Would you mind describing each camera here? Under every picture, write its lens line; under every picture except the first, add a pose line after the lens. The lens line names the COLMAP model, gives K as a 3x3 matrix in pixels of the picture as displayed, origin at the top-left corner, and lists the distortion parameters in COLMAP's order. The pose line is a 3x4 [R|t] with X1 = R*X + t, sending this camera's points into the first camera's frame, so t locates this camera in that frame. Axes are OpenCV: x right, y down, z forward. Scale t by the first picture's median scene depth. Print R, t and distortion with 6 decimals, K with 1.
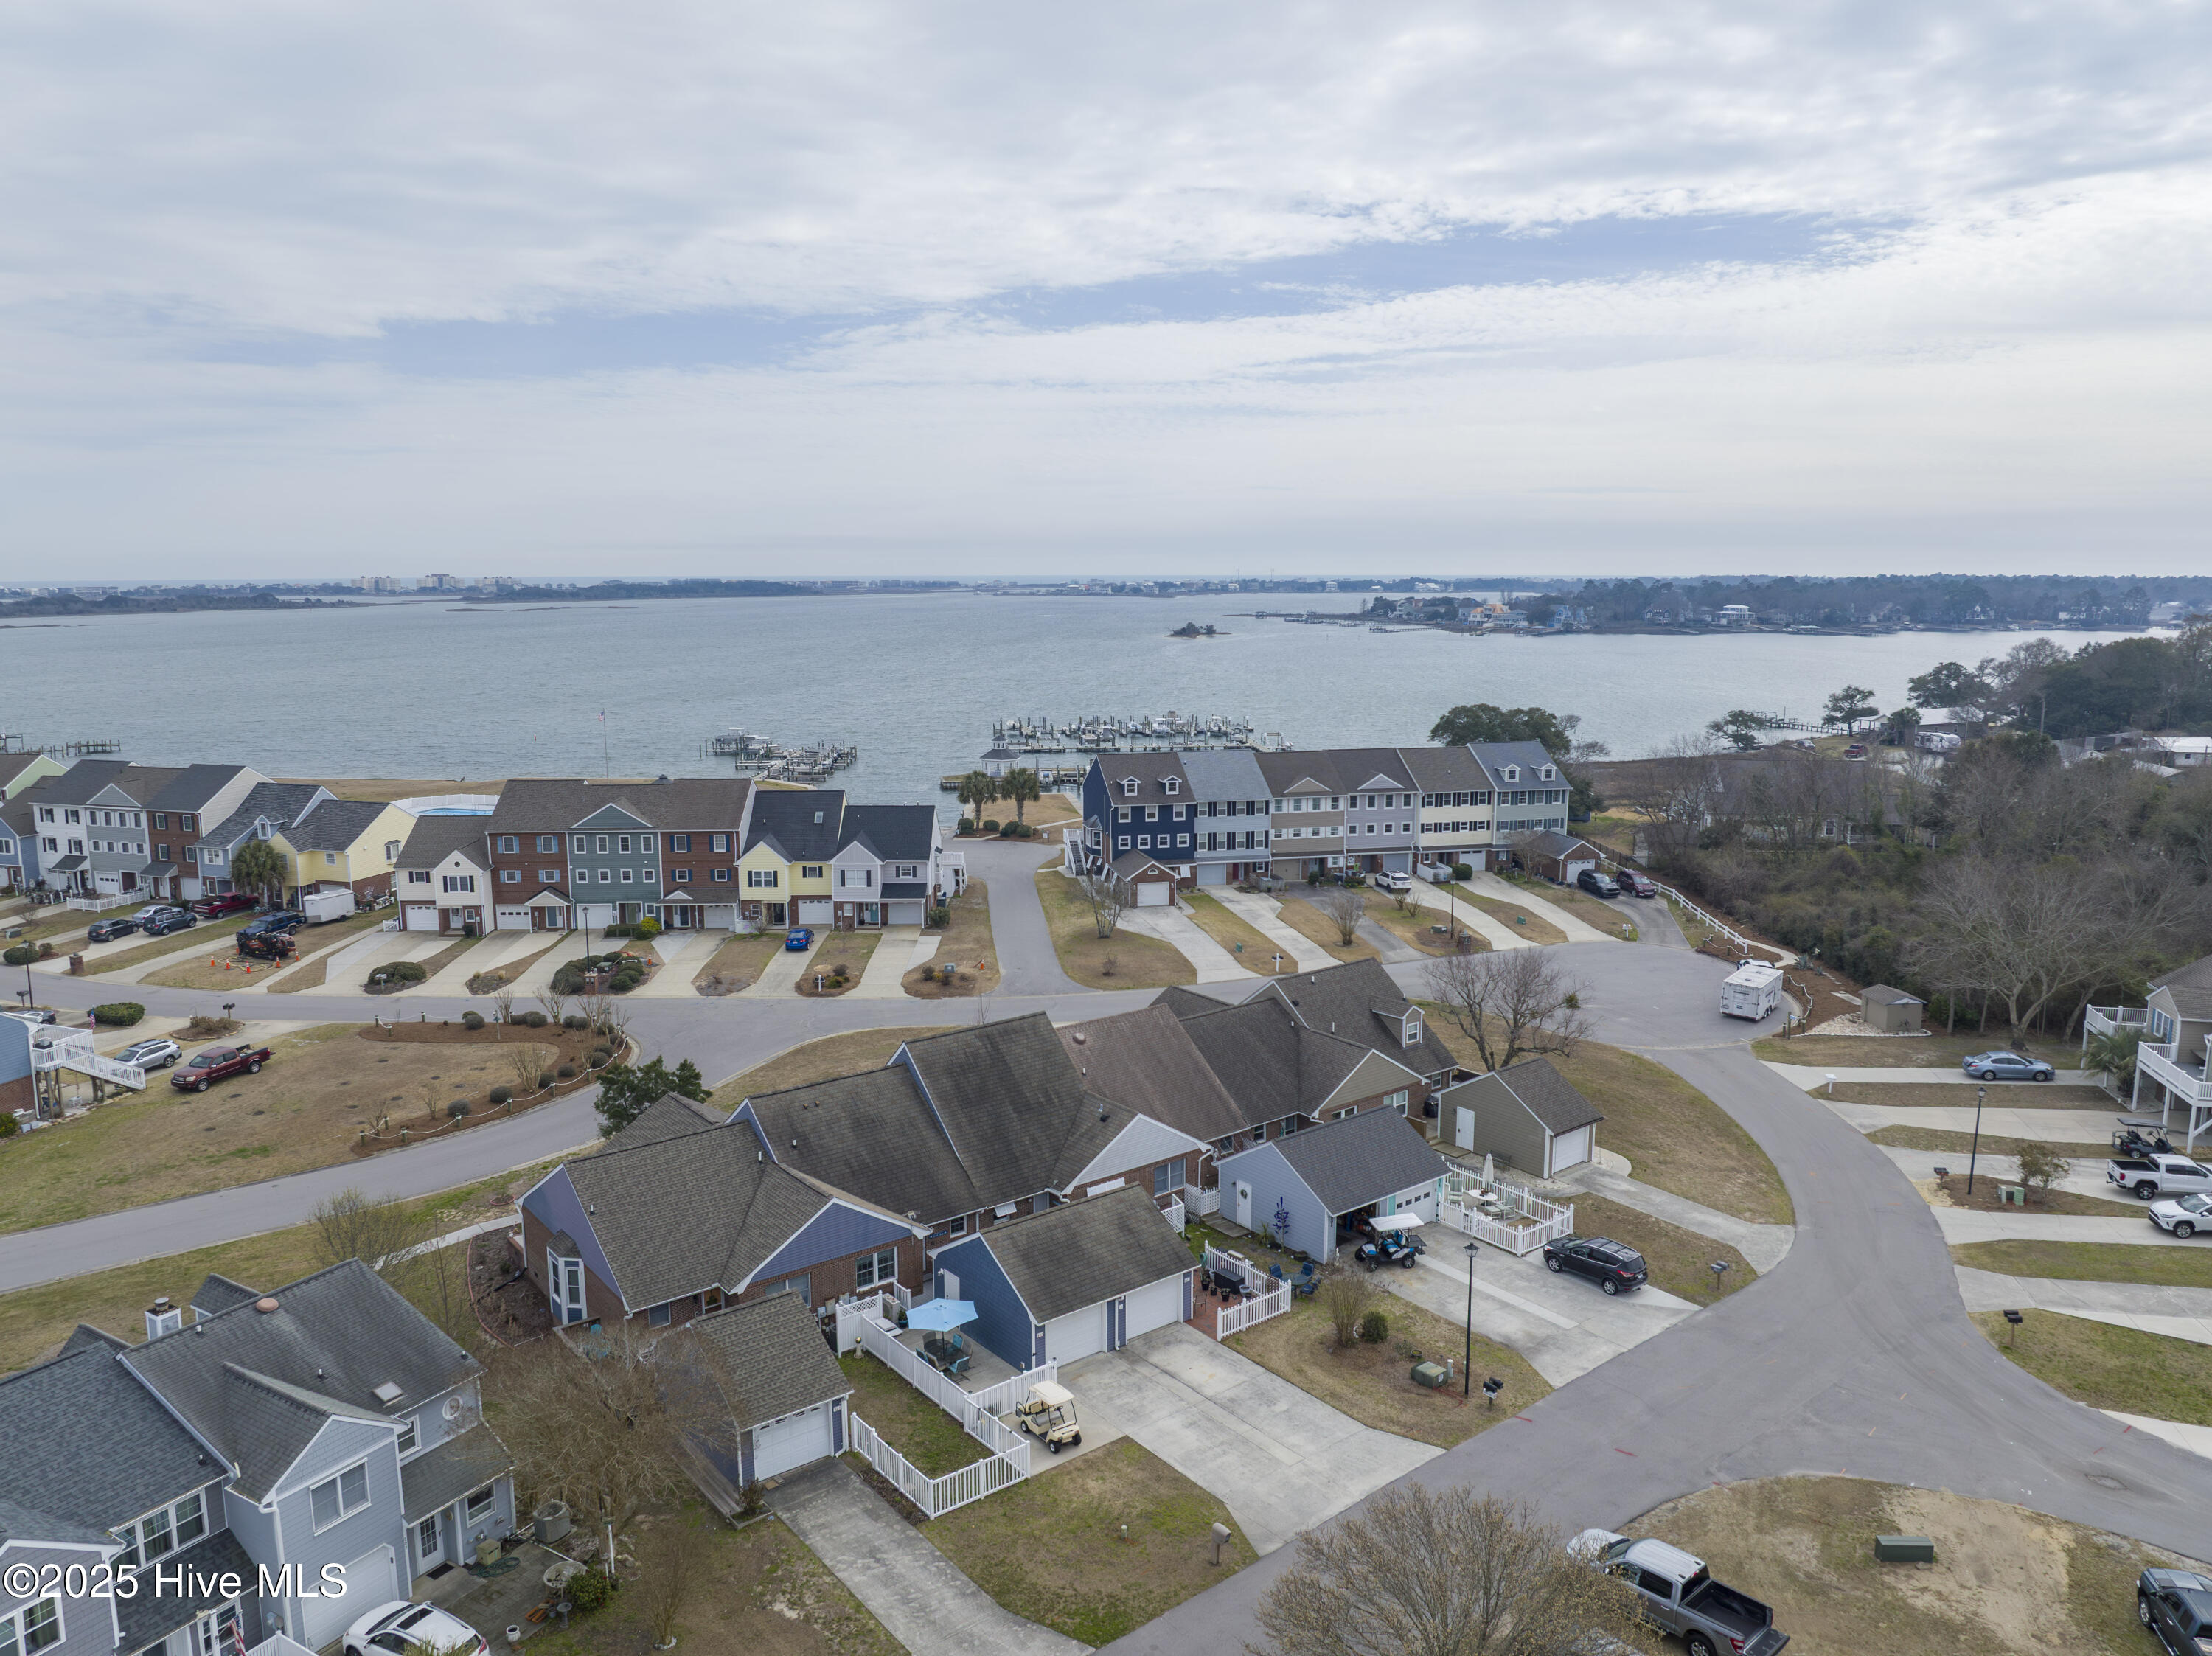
lens RADIAL K [[1564.9, 0, 1112.5], [0, 1564.9, 817.1], [0, 0, 1]] dist [-0.036510, -0.000505]
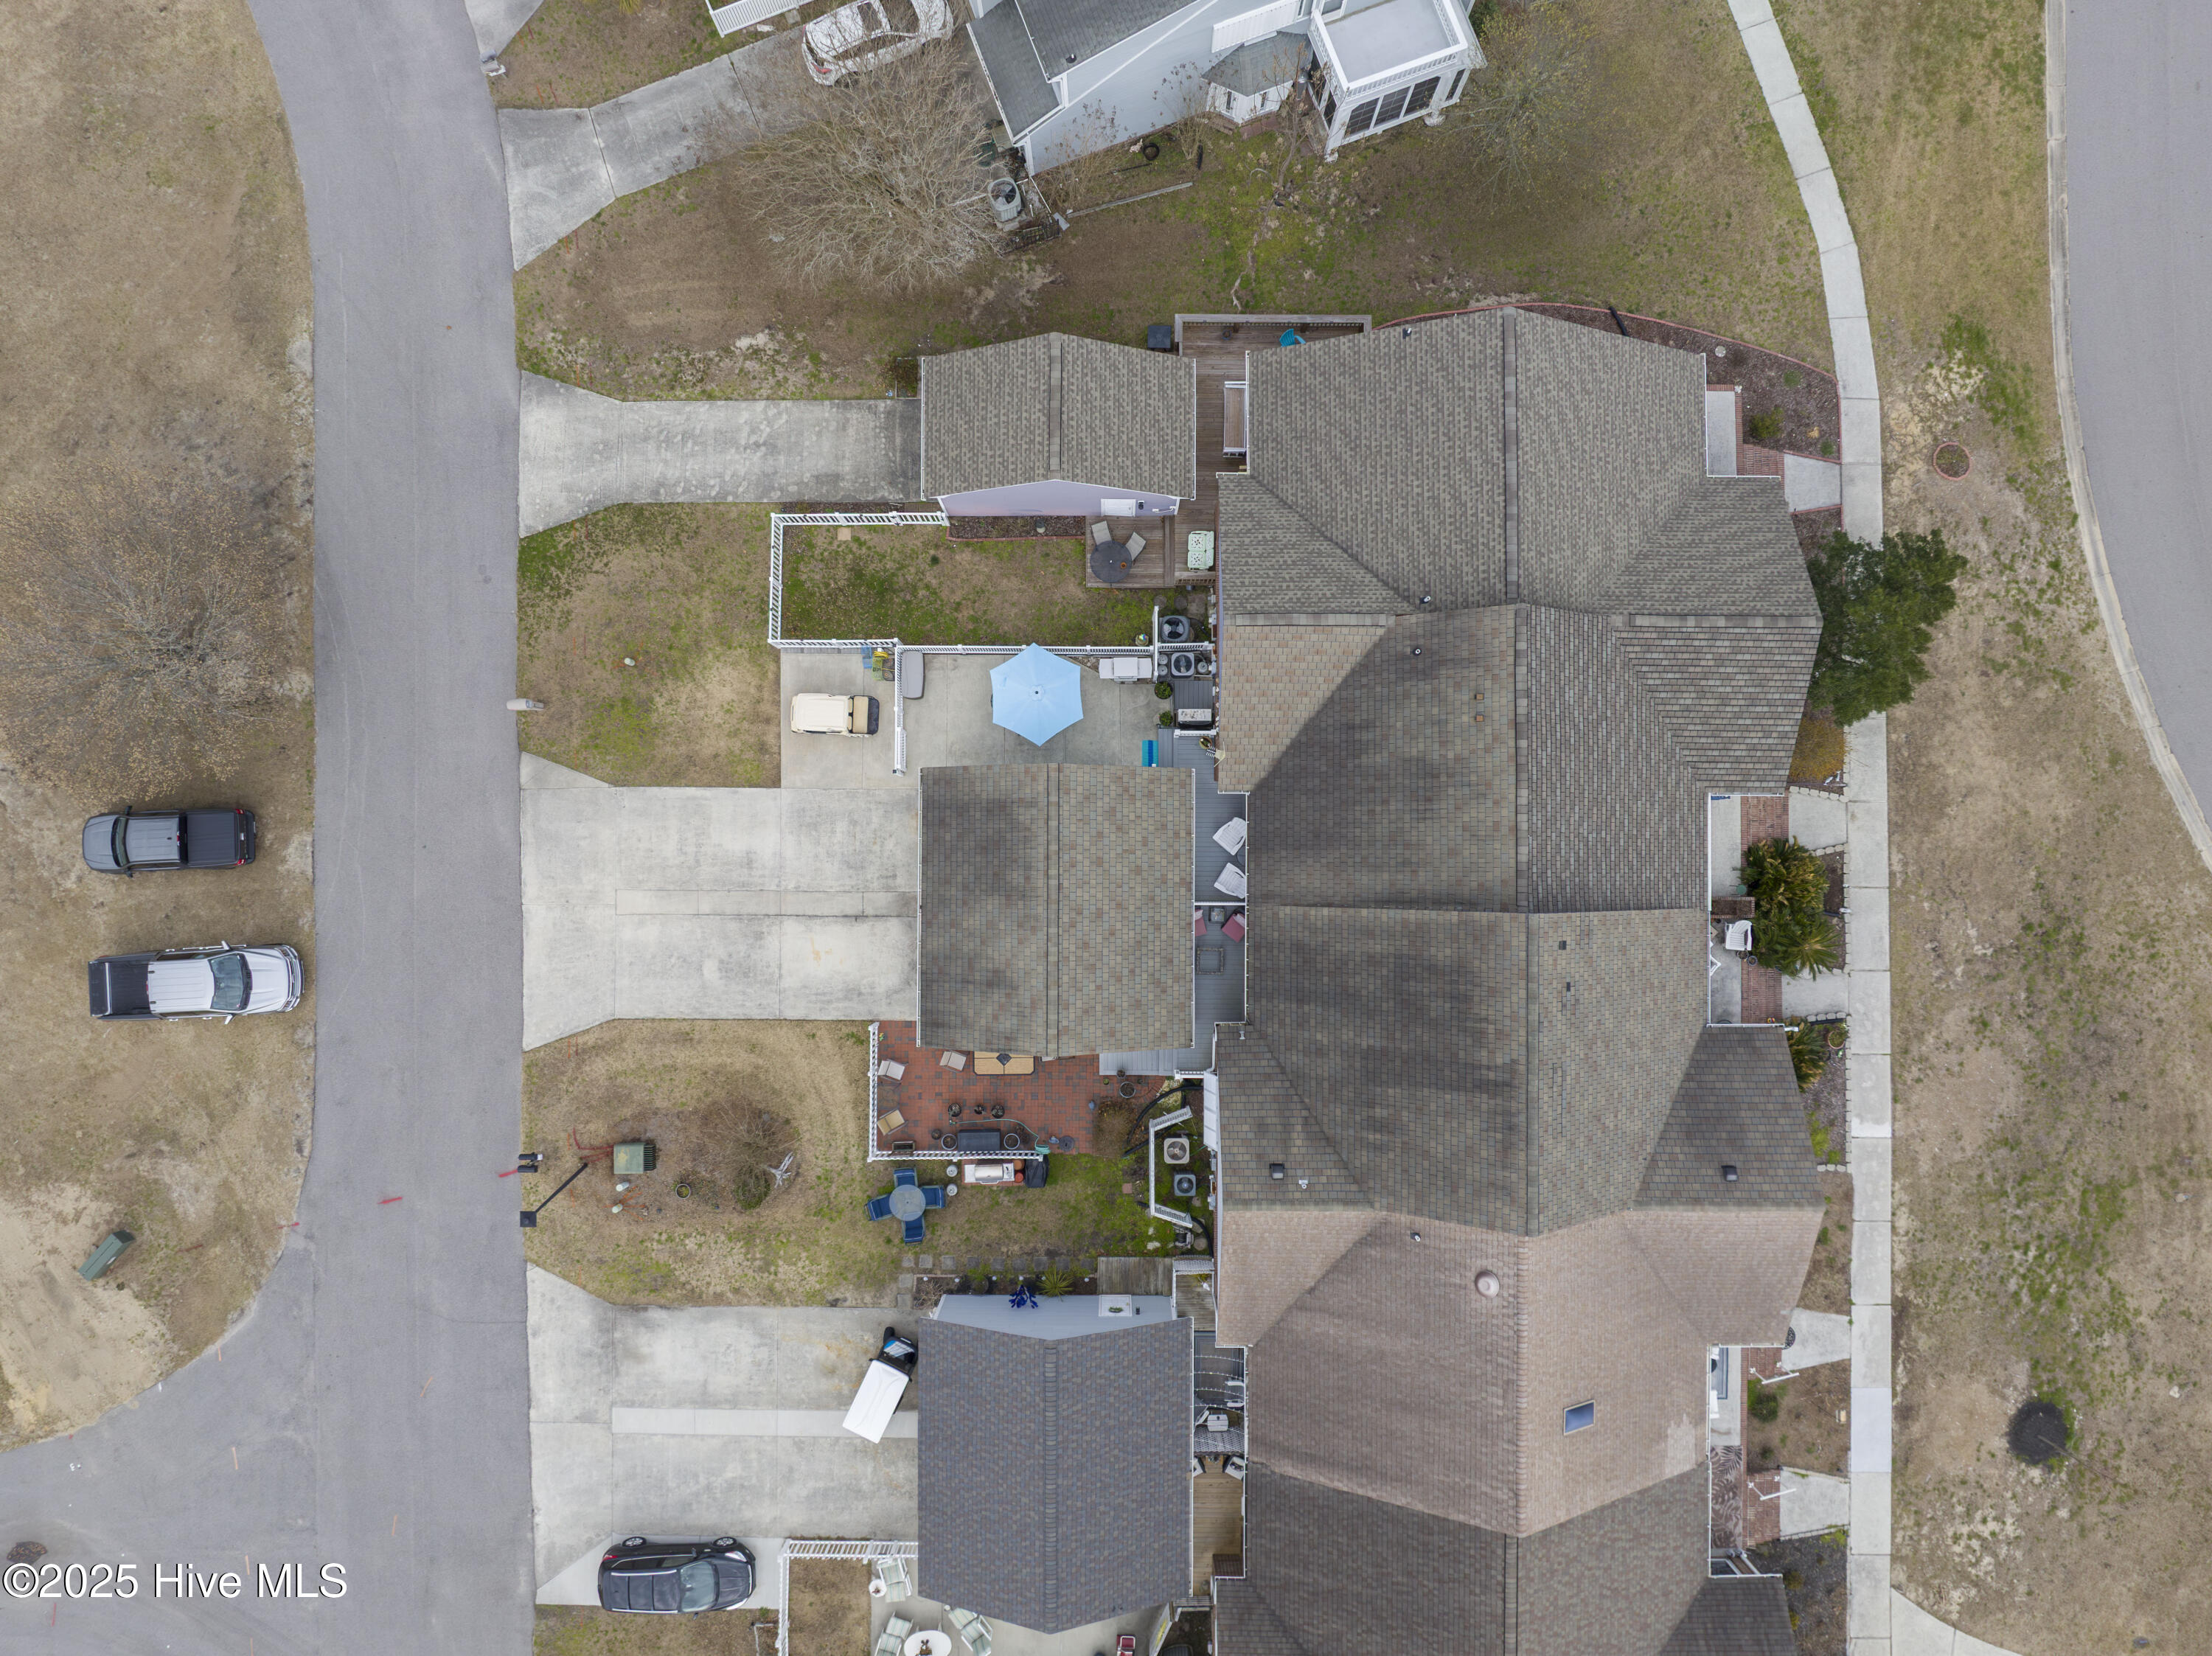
lens RADIAL K [[1564.9, 0, 1098.4], [0, 1564.9, 819.4], [0, 0, 1]] dist [-0.036510, -0.000505]
pose [[-0.624429, 0.780904, -0.016652, -0.030309], [-0.118202, -0.073400, 0.990273, -0.200193], [0.772086, 0.620324, 0.138137, 0.426847]]
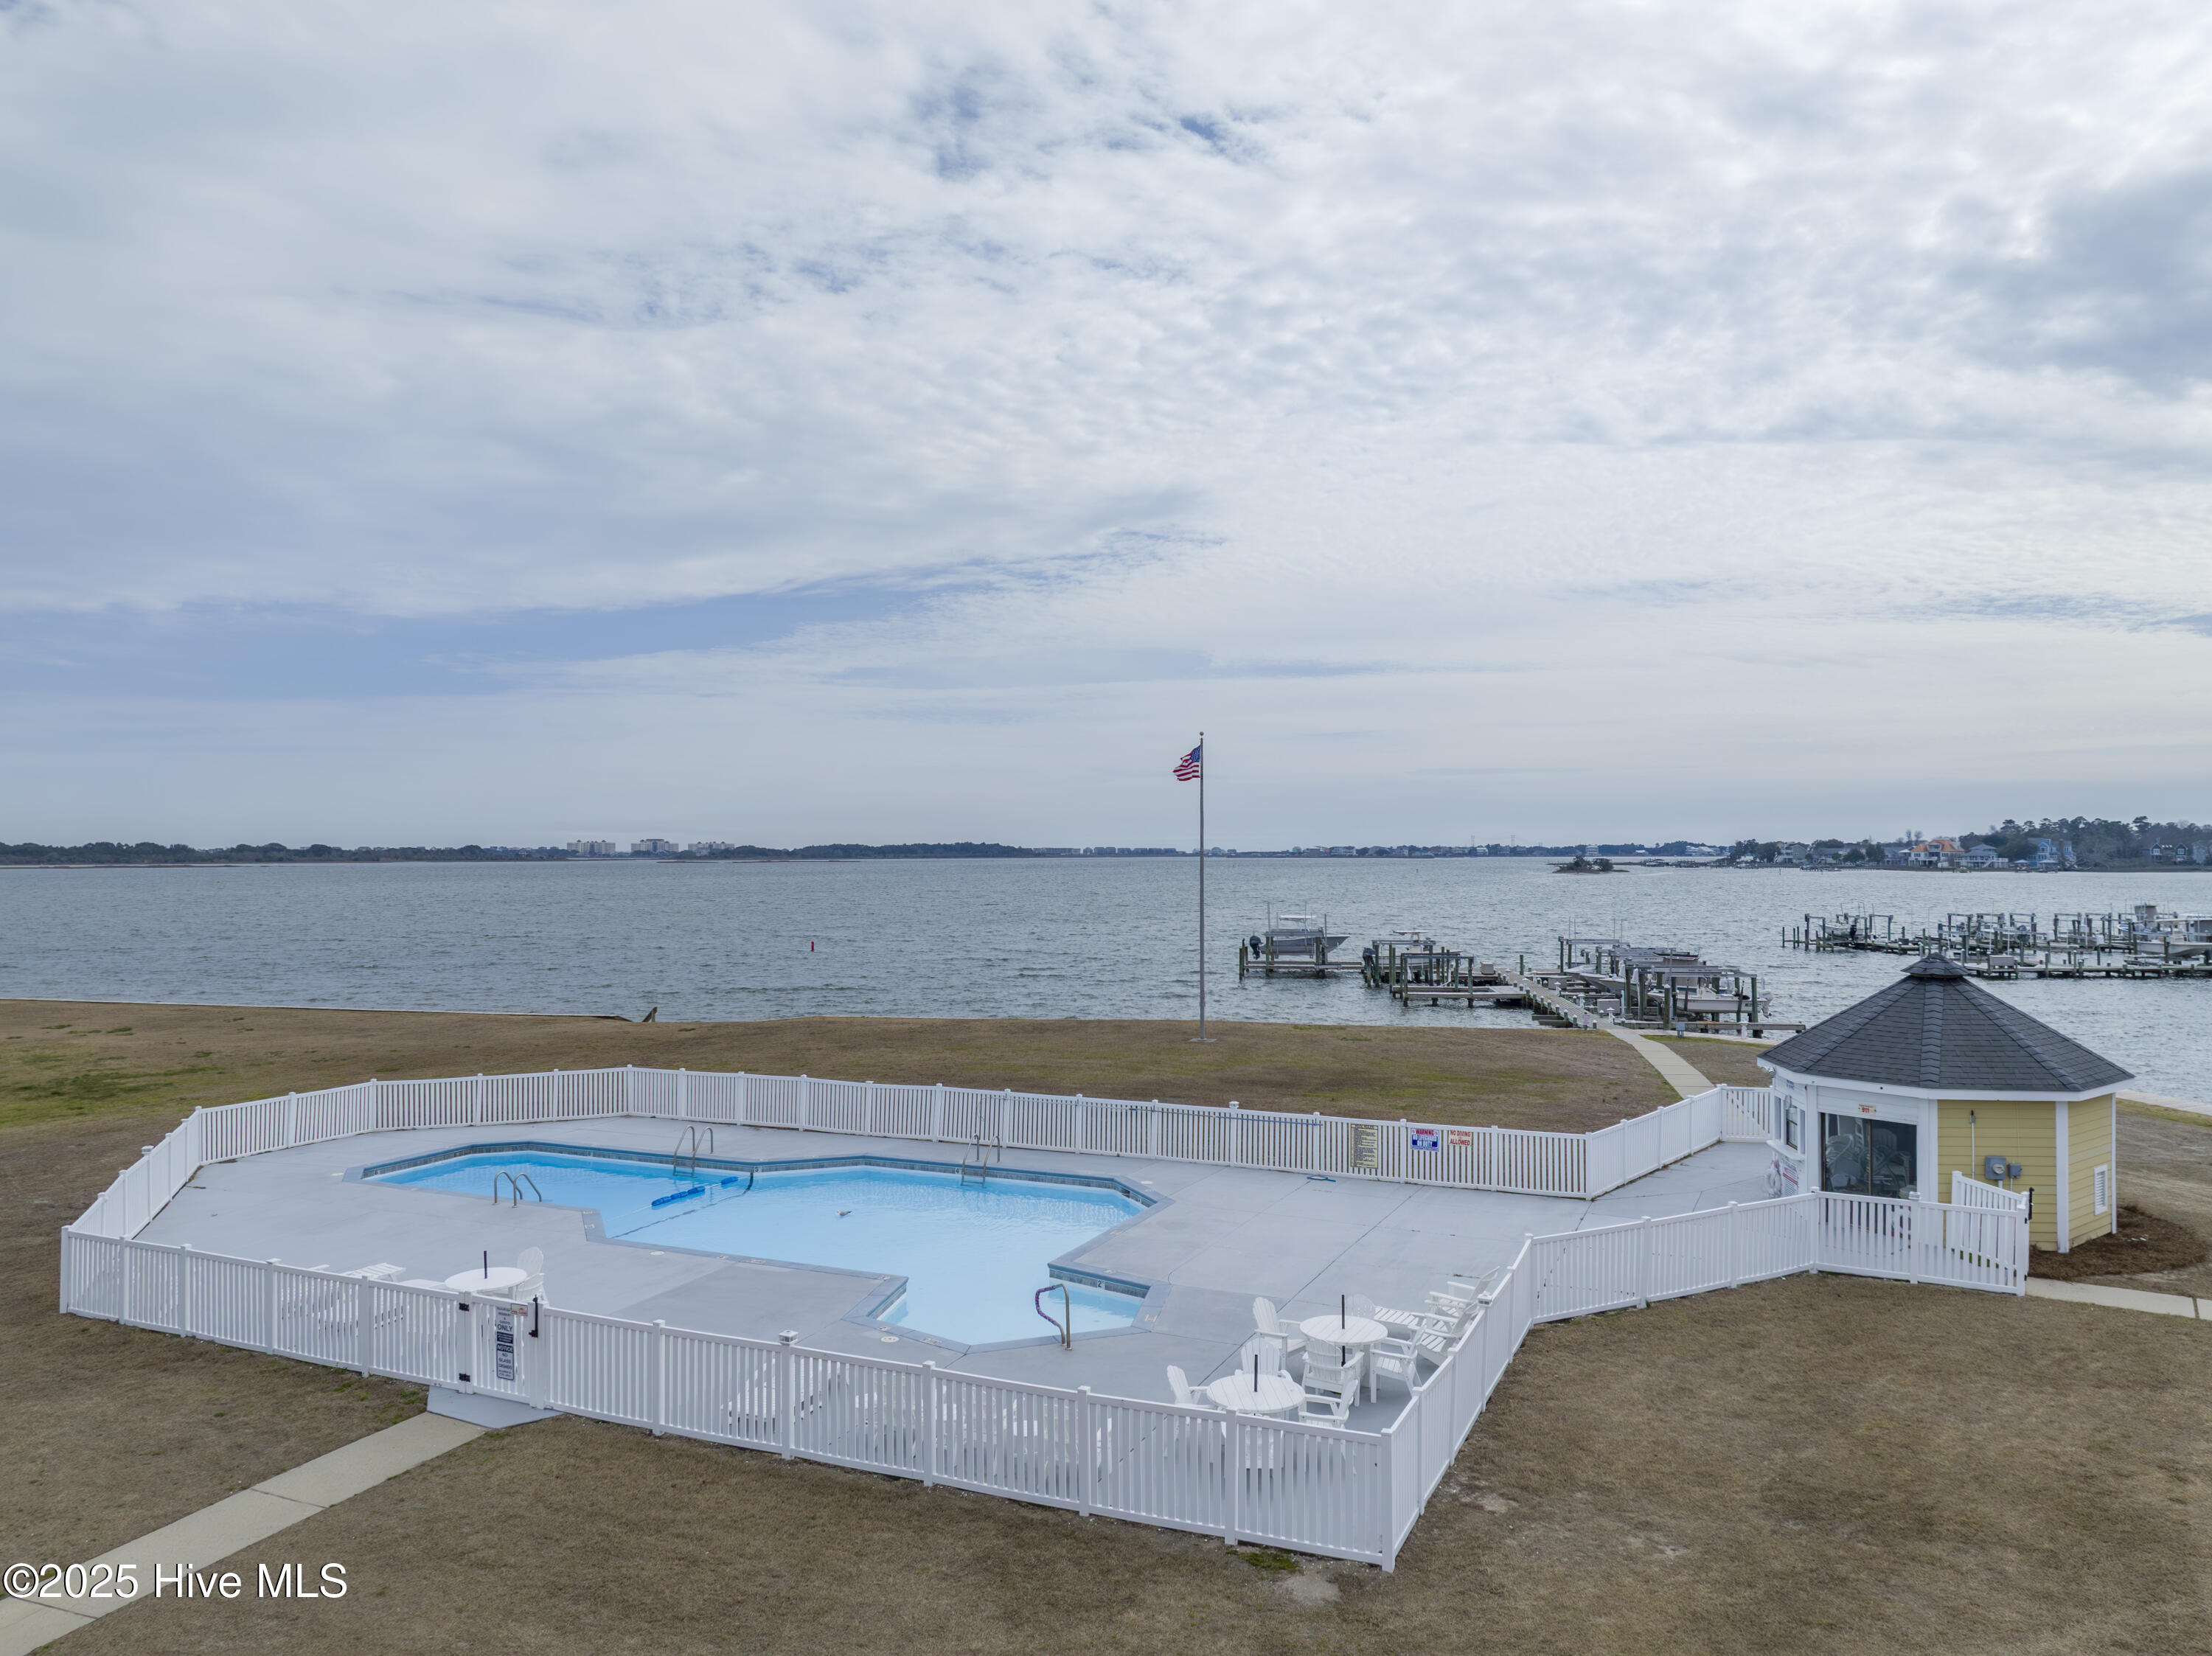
lens RADIAL K [[1564.9, 0, 1098.6], [0, 1564.9, 825.4], [0, 0, 1]] dist [-0.036510, -0.000505]
pose [[0.991841, -0.003992, -0.127420, -0.524280], [-0.017959, 0.985167, -0.170653, -0.019496], [0.126211, 0.171549, 0.977058, 1.268356]]
